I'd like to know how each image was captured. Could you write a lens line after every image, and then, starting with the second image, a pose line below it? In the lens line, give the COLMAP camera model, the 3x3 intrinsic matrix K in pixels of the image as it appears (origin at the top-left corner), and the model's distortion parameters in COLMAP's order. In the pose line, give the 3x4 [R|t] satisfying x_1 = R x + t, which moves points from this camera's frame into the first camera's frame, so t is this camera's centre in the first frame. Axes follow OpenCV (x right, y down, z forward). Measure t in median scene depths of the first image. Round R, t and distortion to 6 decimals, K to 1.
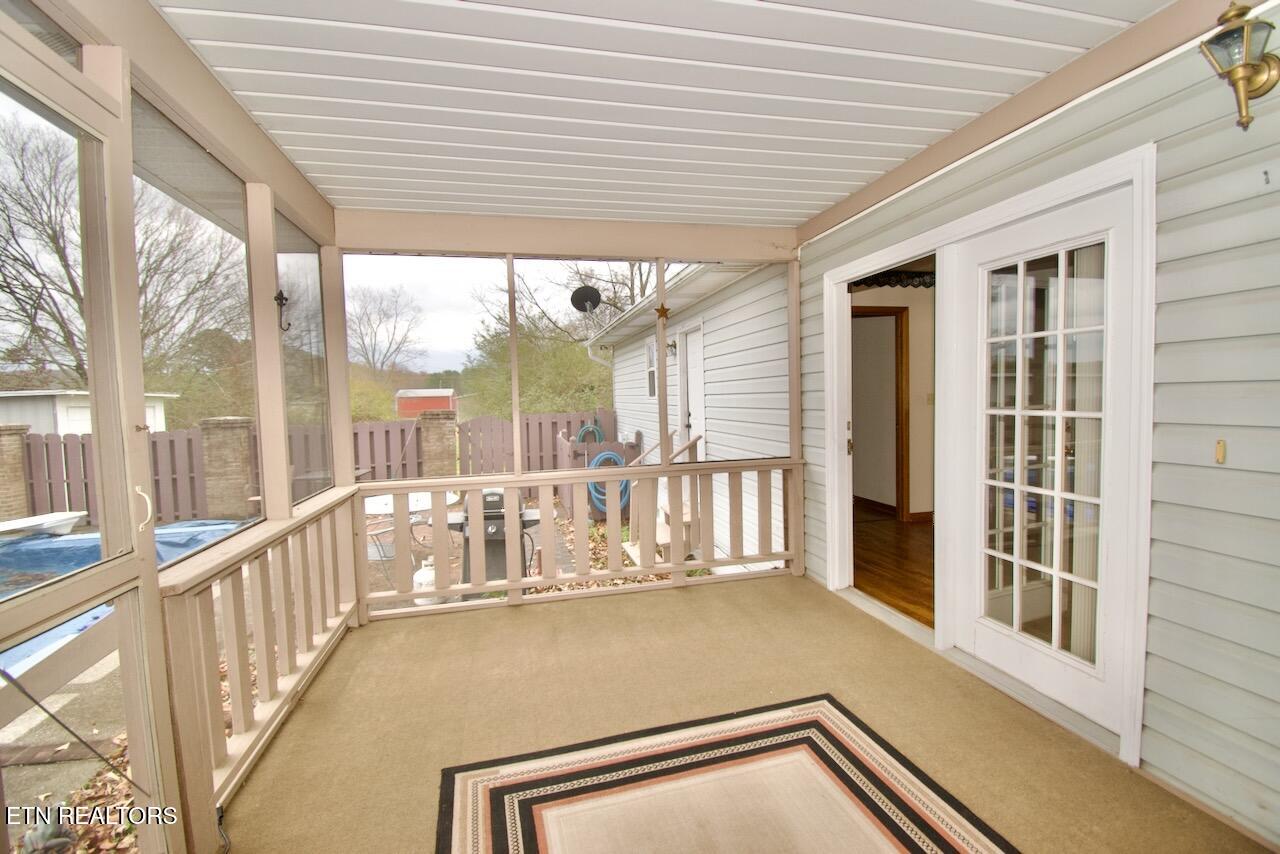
lens RADIAL K [[561.5, 0, 642.8], [0, 561.5, 425.6], [0, 0, 1]] dist [0.022771, -0.027040]
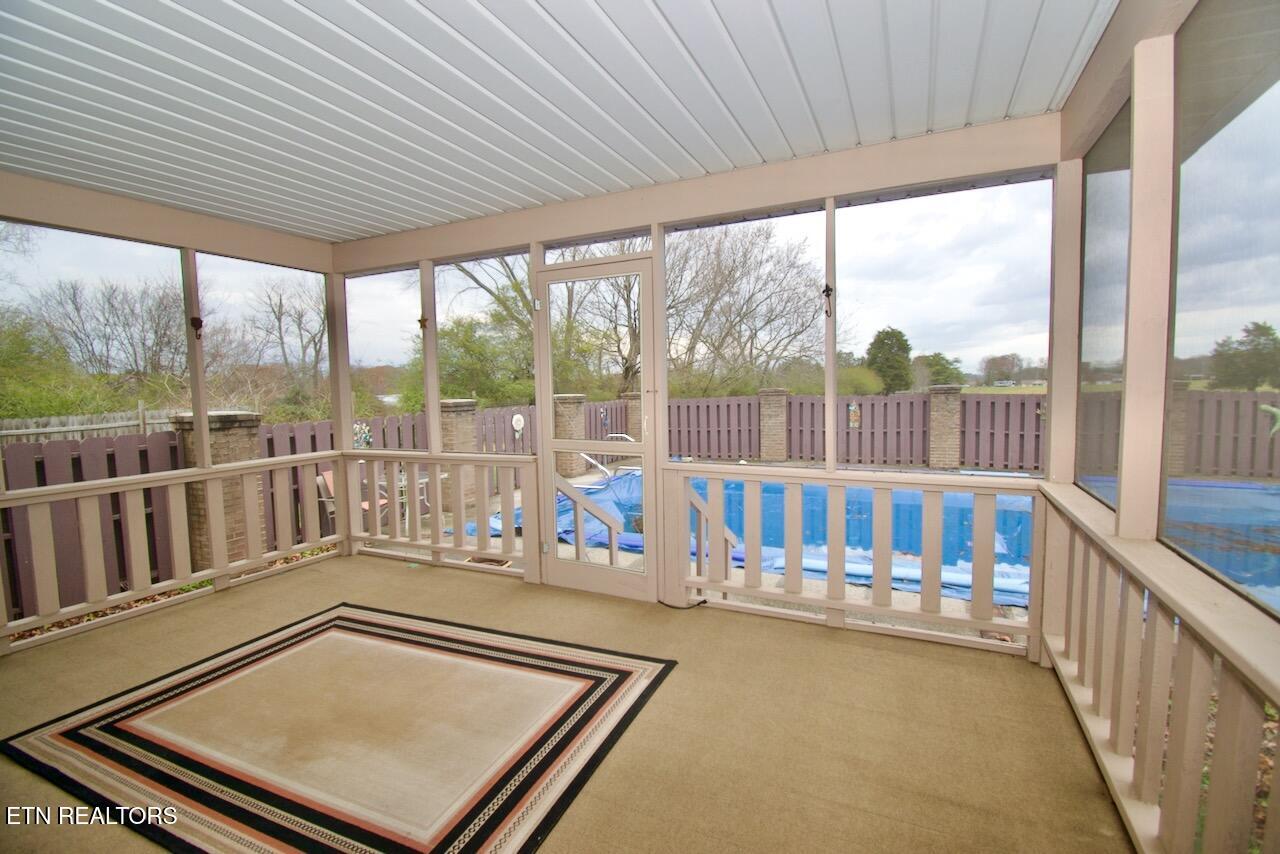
lens RADIAL K [[561.5, 0, 642.8], [0, 561.5, 425.6], [0, 0, 1]] dist [0.022771, -0.027040]
pose [[-0.632315, 0.095582, -0.768792, 0.266847], [-0.001463, 0.992211, 0.124563, -0.041264], [0.774710, 0.079888, -0.627250, 0.701371]]
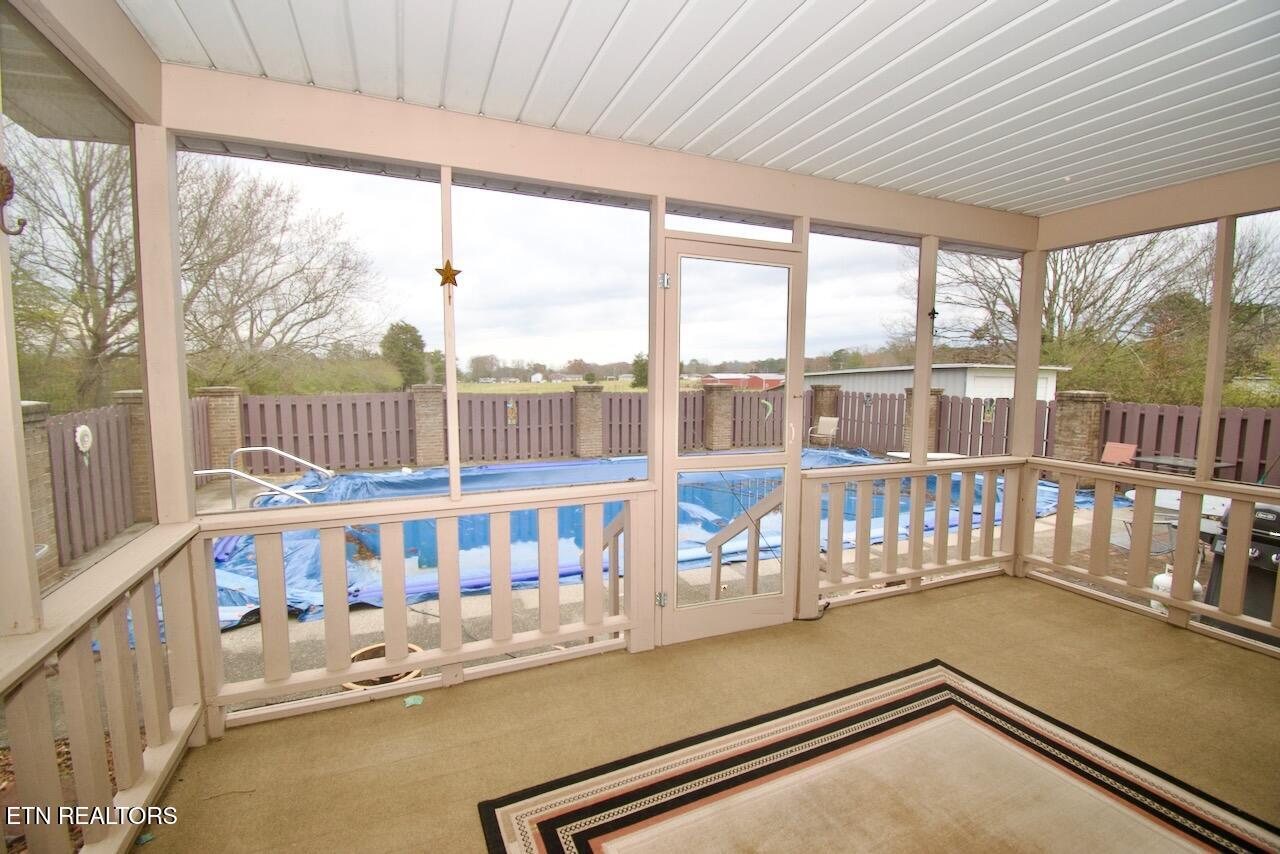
lens RADIAL K [[561.5, 0, 642.8], [0, 561.5, 425.6], [0, 0, 1]] dist [0.022771, -0.027040]
pose [[0.161944, 0.114861, -0.980092, 0.330721], [-0.061655, 0.992440, 0.106121, -0.023028], [0.984872, 0.043242, 0.167802, 0.016421]]
